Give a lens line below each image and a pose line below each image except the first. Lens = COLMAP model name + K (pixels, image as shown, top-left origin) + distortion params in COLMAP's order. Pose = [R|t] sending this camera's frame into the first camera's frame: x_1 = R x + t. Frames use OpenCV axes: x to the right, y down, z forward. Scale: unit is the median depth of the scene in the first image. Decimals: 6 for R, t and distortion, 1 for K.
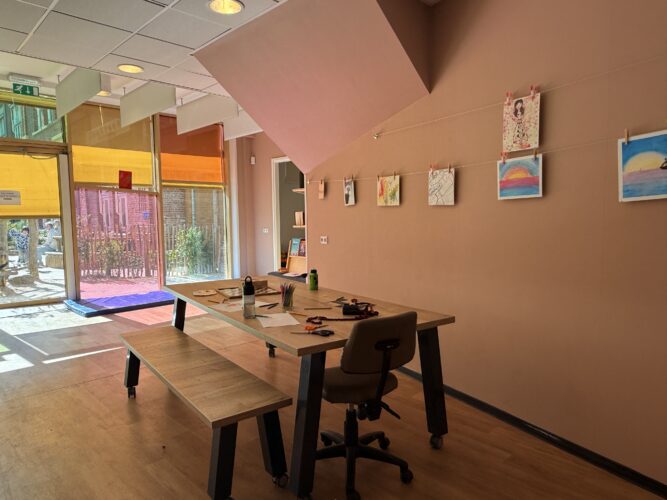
lens RADIAL K [[449.5, 0, 333.5], [0, 449.5, 250.0], [0, 0, 1]] dist [-0.006881, -0.003678]
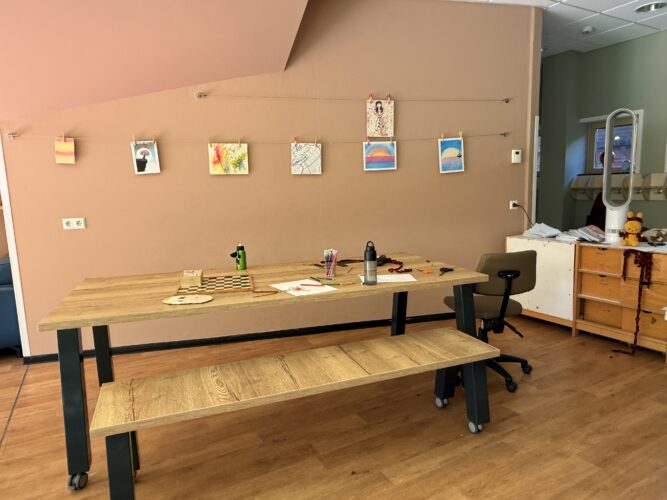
lens RADIAL K [[449.5, 0, 333.5], [0, 449.5, 250.0], [0, 0, 1]] dist [-0.006881, -0.003678]
pose [[0.249301, -0.130230, 0.959630, -1.021181], [0.099195, 0.989139, 0.108465, -0.030602], [-0.963332, 0.068150, 0.259511, 0.757925]]
